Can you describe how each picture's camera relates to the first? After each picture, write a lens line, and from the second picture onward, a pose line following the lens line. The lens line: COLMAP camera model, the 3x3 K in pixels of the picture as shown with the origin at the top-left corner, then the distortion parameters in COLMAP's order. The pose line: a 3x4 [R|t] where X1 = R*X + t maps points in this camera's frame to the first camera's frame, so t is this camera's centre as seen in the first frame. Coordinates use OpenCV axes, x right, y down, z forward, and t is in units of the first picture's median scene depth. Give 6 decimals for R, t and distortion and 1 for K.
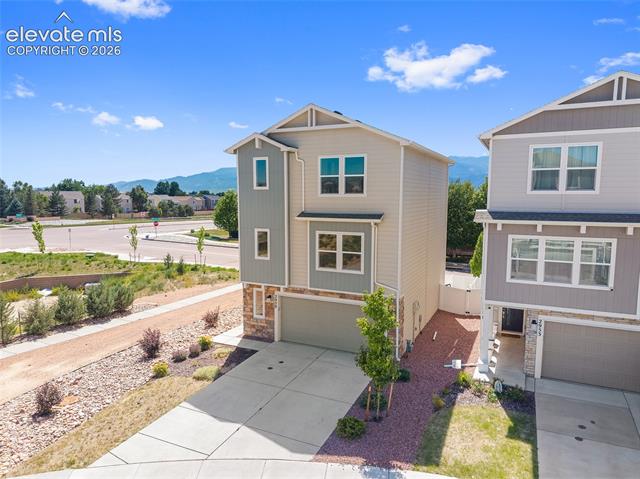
lens RADIAL K [[428.2, 0, 319.7], [0, 428.2, 238.6], [0, 0, 1]] dist [0.016778, -0.018932]
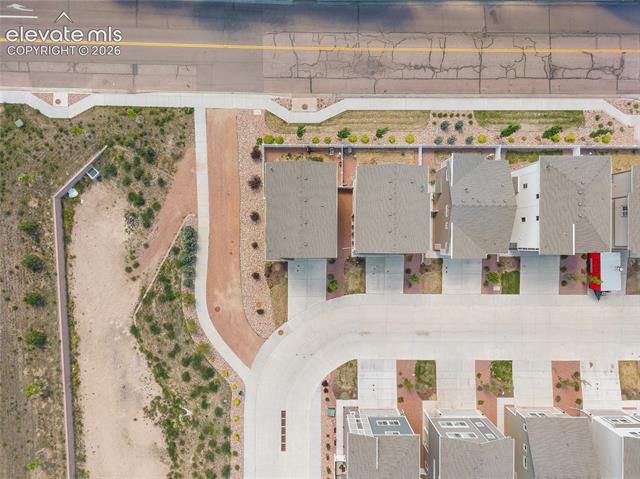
lens RADIAL K [[428.2, 0, 321.6], [0, 428.2, 236.7], [0, 0, 1]] dist [0.016778, -0.018932]
pose [[0.902459, -0.430342, 0.019320, 0.107858], [0.021482, 0.089754, 0.995732, -3.044141], [-0.430239, -0.898193, 0.090244, 0.818057]]
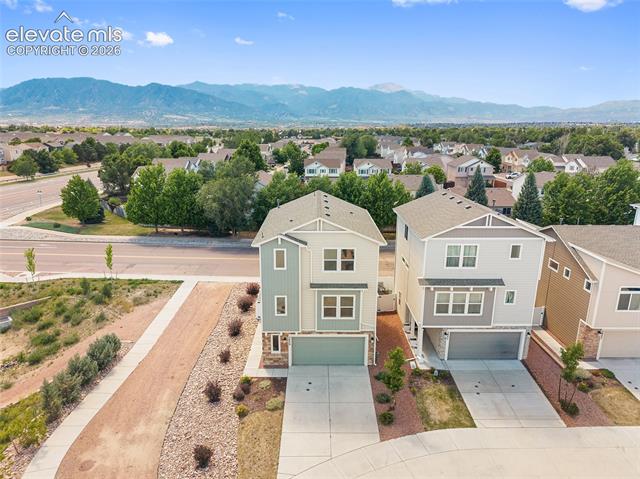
lens RADIAL K [[428.2, 0, 320.4], [0, 428.2, 236.3], [0, 0, 1]] dist [0.016778, -0.018932]
pose [[0.897375, -0.108779, 0.427650, -0.659025], [0.041268, 0.985580, 0.164100, -0.488299], [-0.439334, -0.129612, 0.888924, -0.331929]]
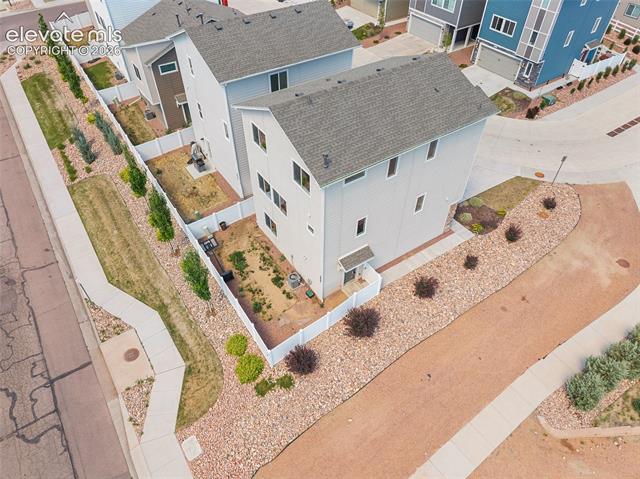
lens RADIAL K [[428.2, 0, 317.9], [0, 428.2, 237.8], [0, 0, 1]] dist [0.016778, -0.018932]
pose [[-0.863655, -0.364705, 0.347981, -0.352189], [0.042393, 0.635328, 0.771078, -0.990746], [-0.502298, 0.680697, -0.533244, 2.295551]]
